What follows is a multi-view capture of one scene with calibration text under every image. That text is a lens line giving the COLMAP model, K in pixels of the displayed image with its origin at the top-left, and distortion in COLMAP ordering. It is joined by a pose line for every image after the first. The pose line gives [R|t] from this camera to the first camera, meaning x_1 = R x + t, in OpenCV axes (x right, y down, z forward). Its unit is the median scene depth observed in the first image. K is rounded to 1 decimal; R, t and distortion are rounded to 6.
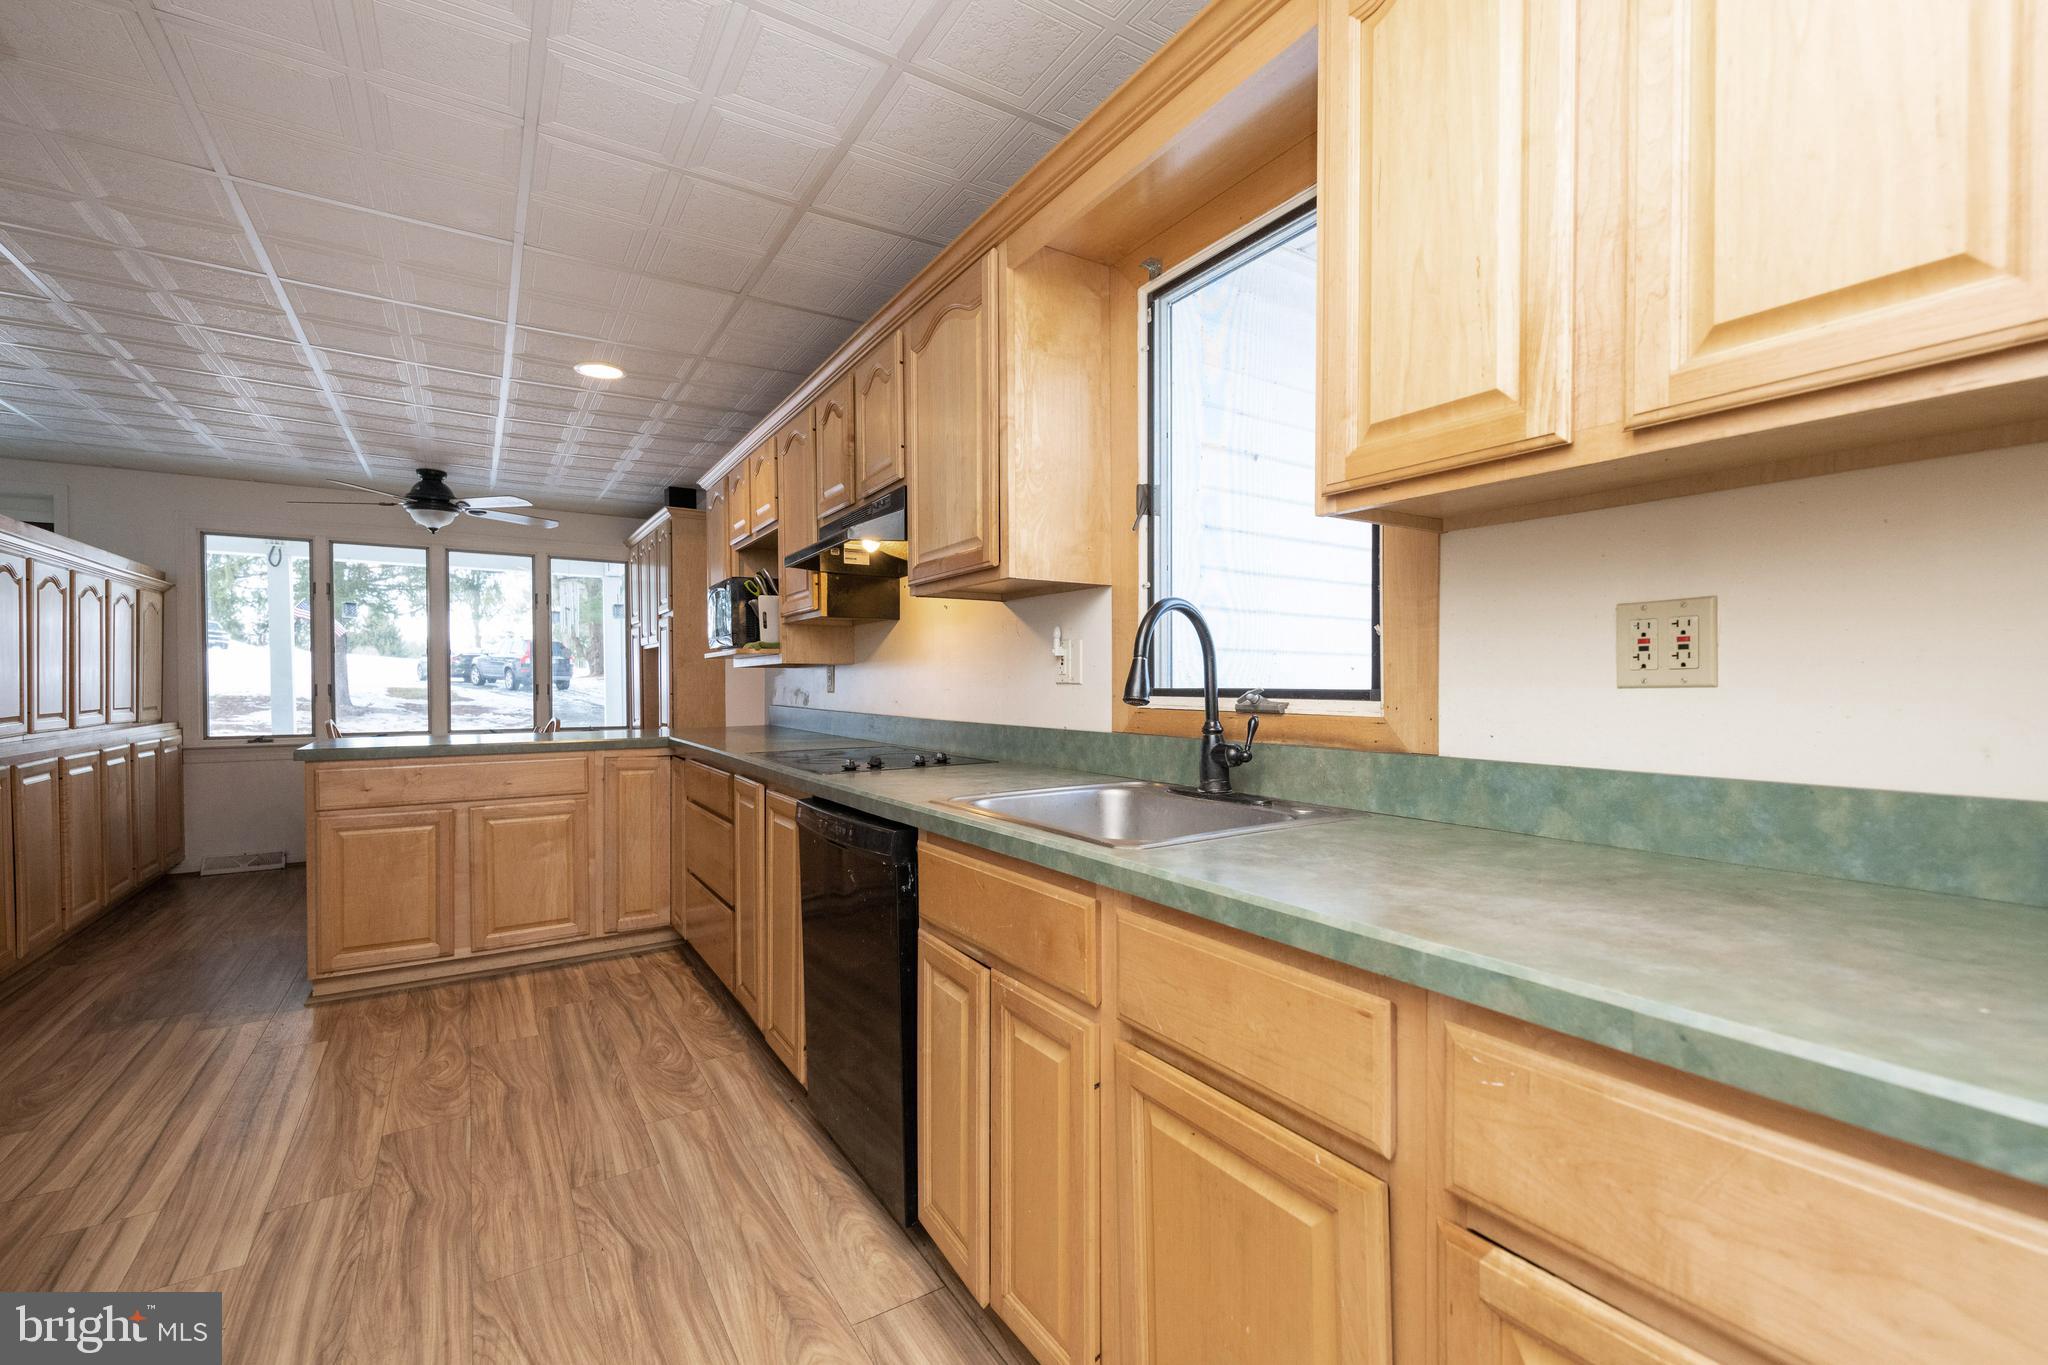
lens RADIAL K [[886.0, 0, 1029.7], [0, 886.0, 695.4], [0, 0, 1]] dist [0.004681, -0.001287]
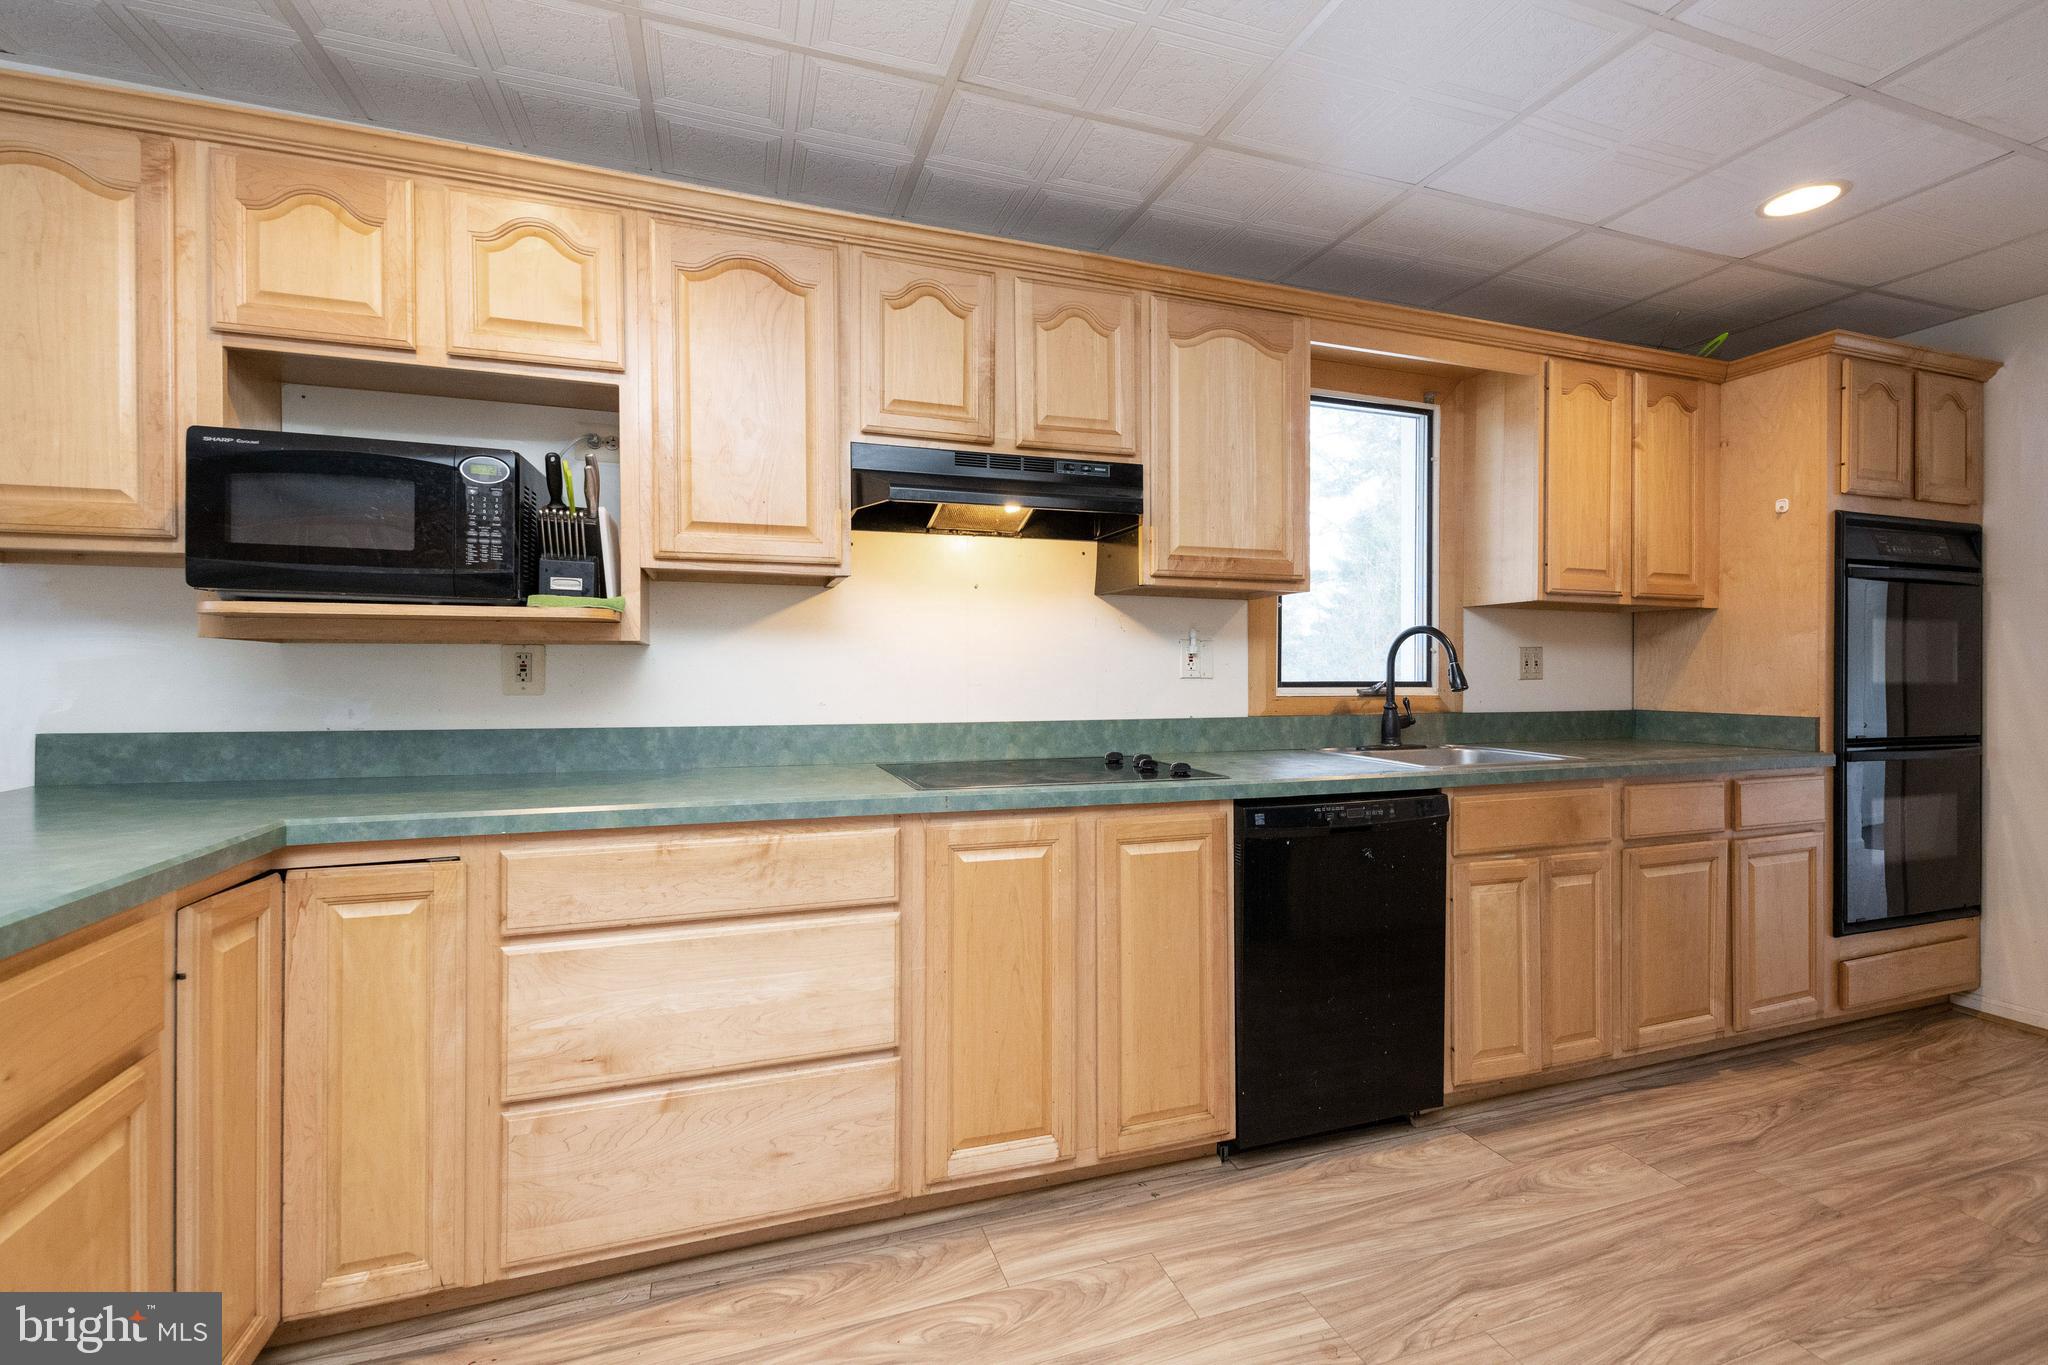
lens RADIAL K [[886.0, 0, 1043.7], [0, 886.0, 679.8], [0, 0, 1]] dist [0.004681, -0.001287]
pose [[0.214823, -0.000205, 0.976653, -1.398589], [0.016041, 0.999866, -0.003318, -0.013776], [-0.976521, 0.016379, 0.214798, 1.185402]]
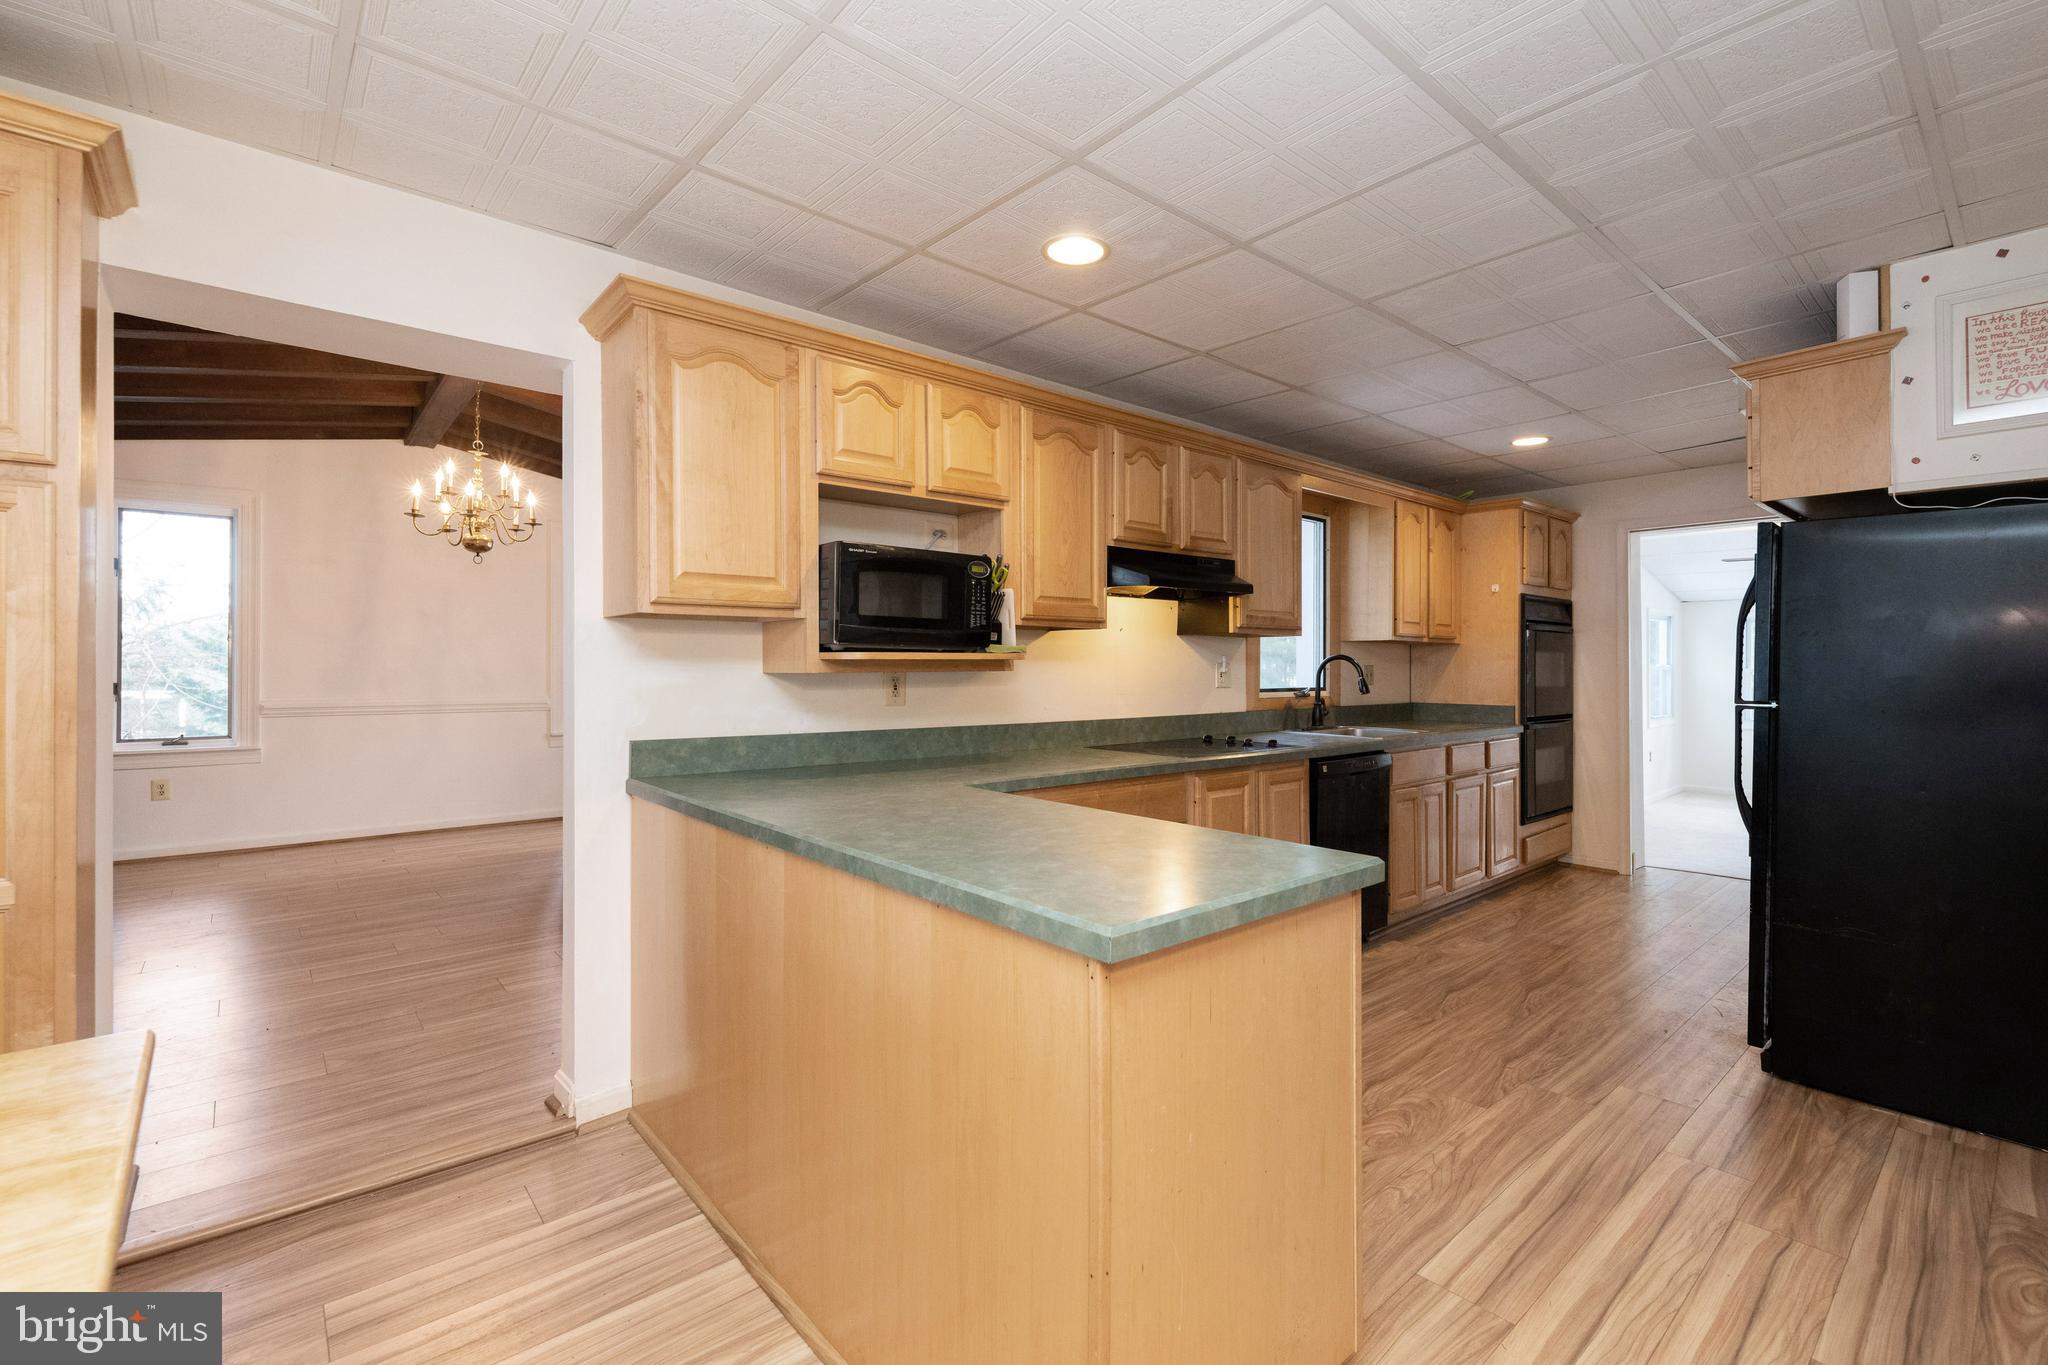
lens RADIAL K [[896.3, 0, 1019.3], [0, 896.3, 664.7], [0, 0, 1]] dist [0.004171, -0.000359]
pose [[-0.147008, 0.005382, 0.989121, -2.133679], [0.017333, 0.999846, -0.002864, -0.077679], [-0.988983, 0.016724, -0.147079, 2.108087]]
